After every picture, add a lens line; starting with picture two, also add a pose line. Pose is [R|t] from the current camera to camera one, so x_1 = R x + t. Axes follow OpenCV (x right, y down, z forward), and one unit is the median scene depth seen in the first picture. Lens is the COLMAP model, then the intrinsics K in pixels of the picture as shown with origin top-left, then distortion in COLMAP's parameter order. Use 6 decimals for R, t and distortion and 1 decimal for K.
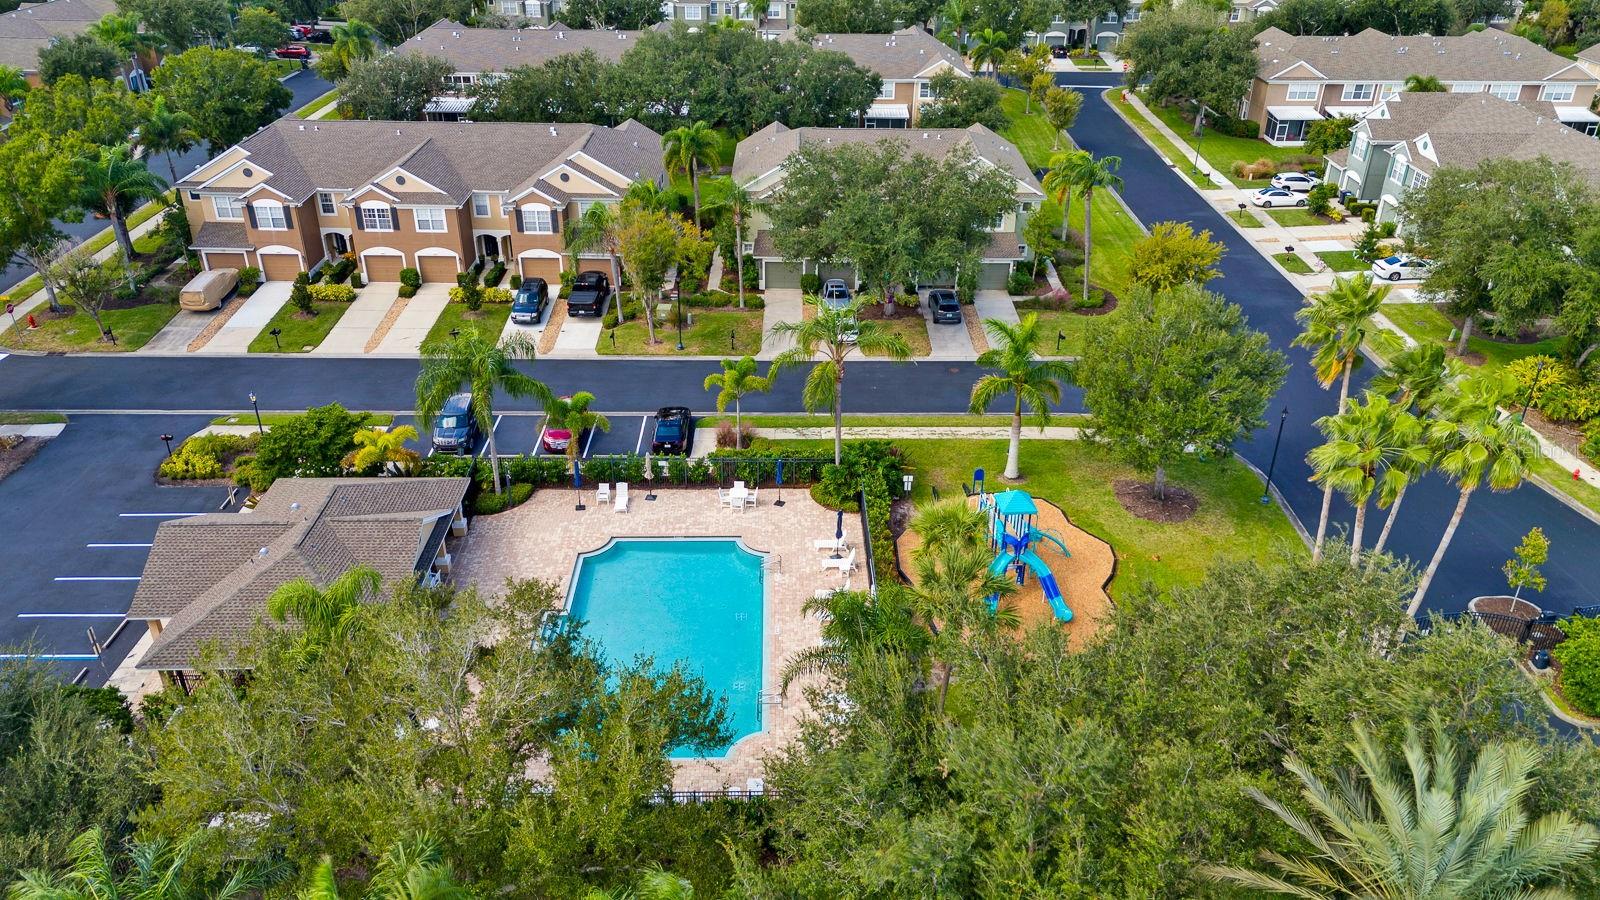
lens RADIAL K [[1190.2, 0, 805.0], [0, 1190.2, 451.0], [0, 0, 1]] dist [0.036392, 0.003221]
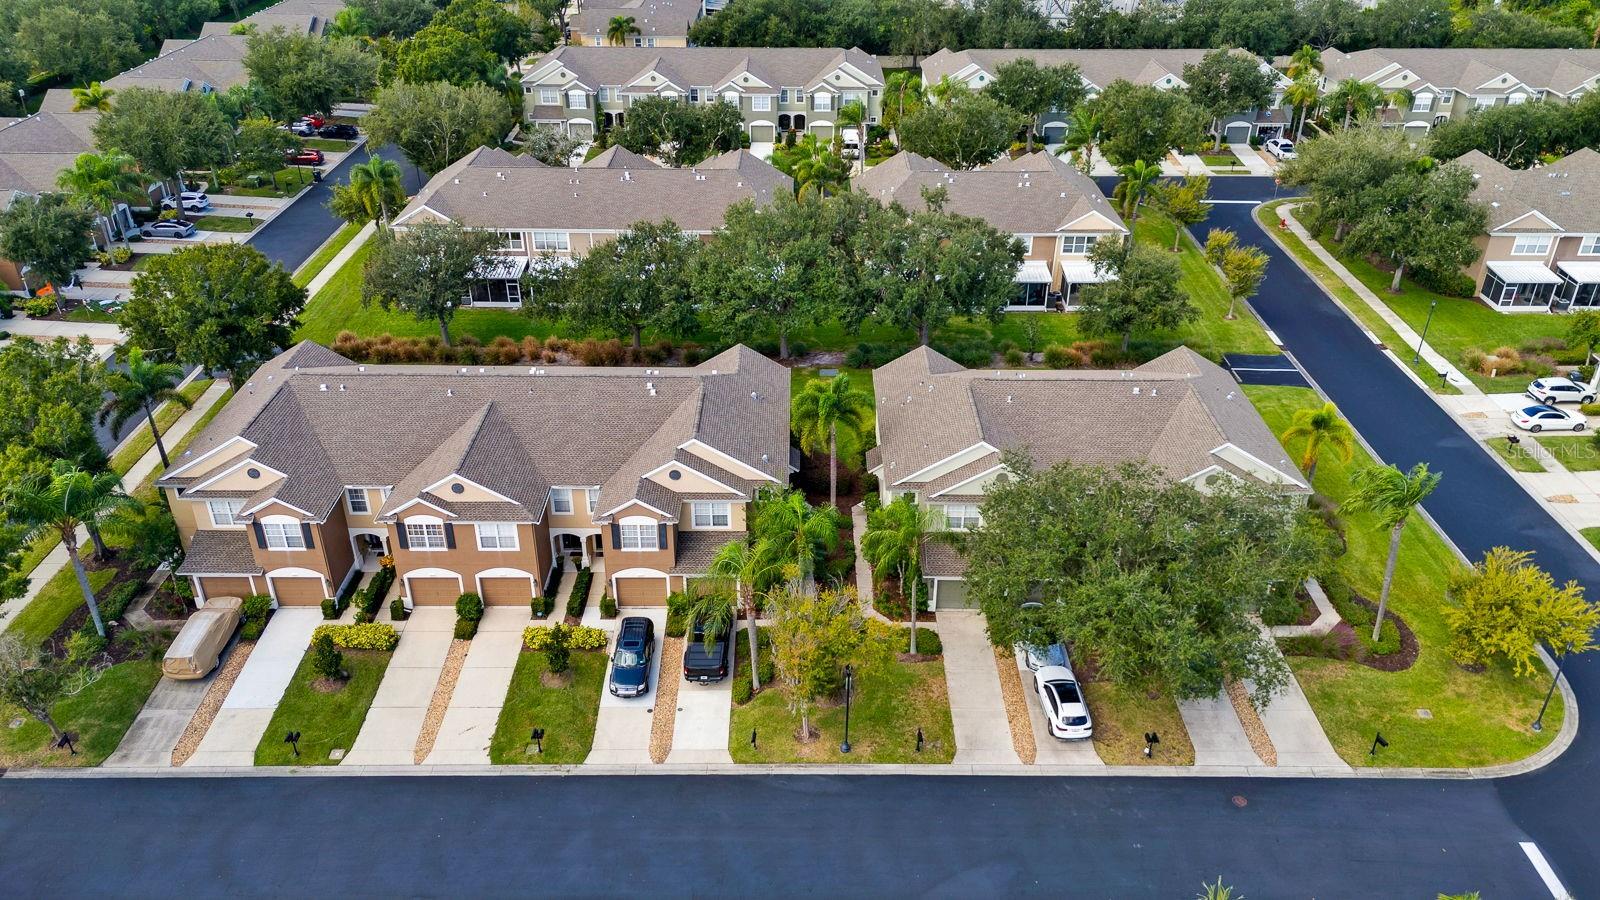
lens RADIAL K [[1196.6, 0, 806.2], [0, 1196.6, 468.4], [0, 0, 1]] dist [0.073873, -0.079893]
pose [[0.999972, -0.000932, -0.007363, -0.110578], [0.001103, 0.999728, 0.023275, -0.246133], [0.007339, -0.023282, 0.999702, 0.241597]]
